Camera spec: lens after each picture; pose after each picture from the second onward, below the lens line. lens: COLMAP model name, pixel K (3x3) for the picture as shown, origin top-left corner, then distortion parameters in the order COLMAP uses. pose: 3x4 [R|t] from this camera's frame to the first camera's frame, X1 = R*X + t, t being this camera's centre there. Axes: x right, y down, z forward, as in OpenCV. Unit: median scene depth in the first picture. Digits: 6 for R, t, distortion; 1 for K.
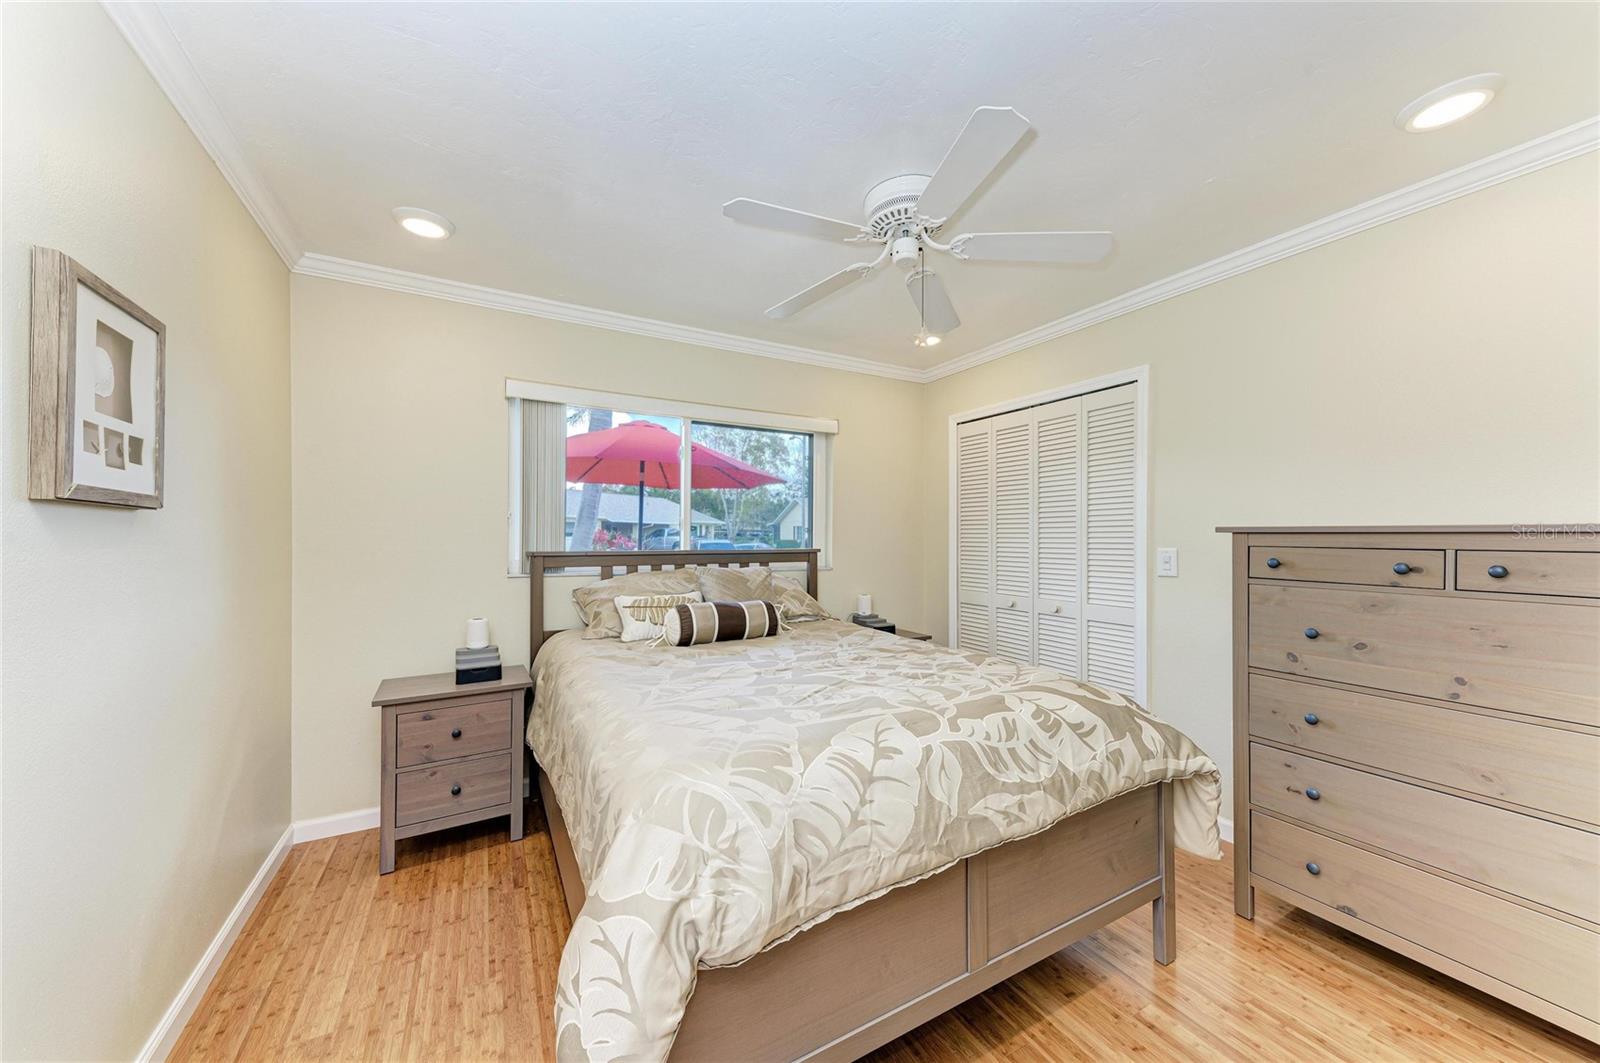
lens RADIAL K [[572.4, 0, 804.2], [0, 572.4, 537.2], [0, 0, 1]] dist [0.000487, -0.000243]
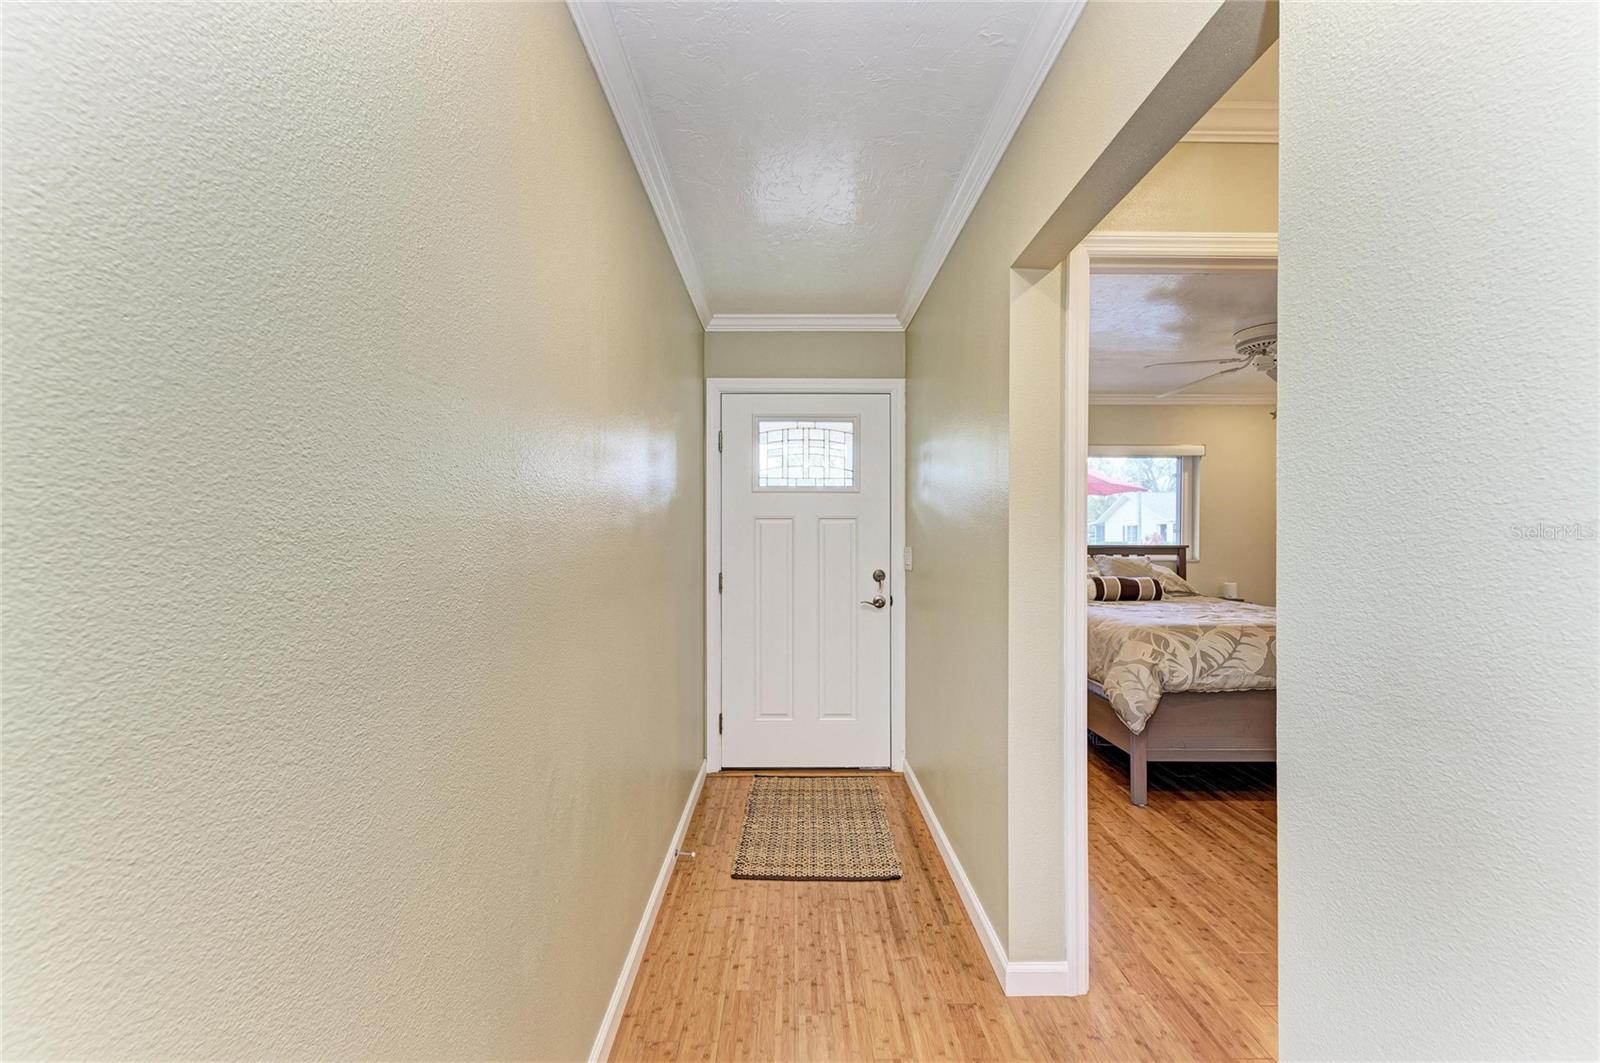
lens RADIAL K [[641.5, 0, 800.0], [0, 641.5, 531.5], [0, 0, 1]] dist [0.027229, 0.000071]
pose [[0.891696, 0.006855, -0.452582, -0.169591], [-0.011208, 0.999913, -0.006938, 0.015810], [0.452495, 0.011259, 0.891696, -1.303367]]
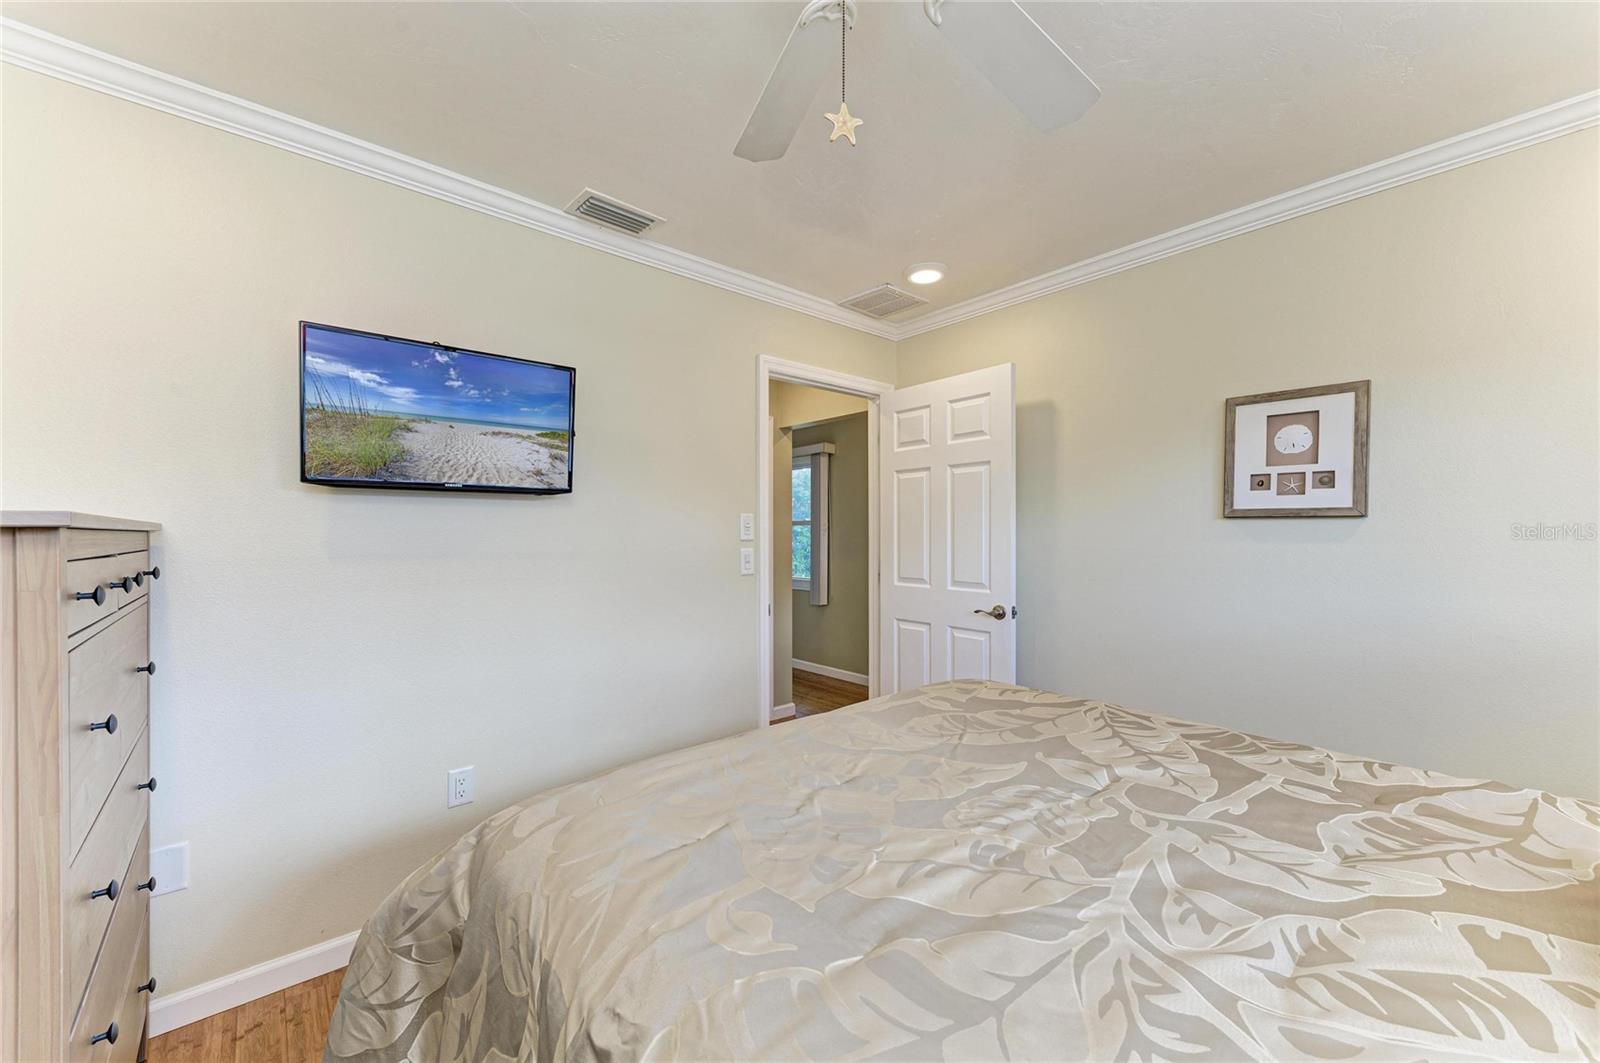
lens RADIAL K [[623.9, 0, 800.0], [0, 623.9, 531.5], [0, 0, 1]] dist [0.006594, -0.000179]
pose [[-0.978798, 0.000756, -0.204828, 0.420382], [0.000567, 0.999999, 0.000981, -0.009244], [0.204829, 0.000844, -0.978797, 1.802239]]
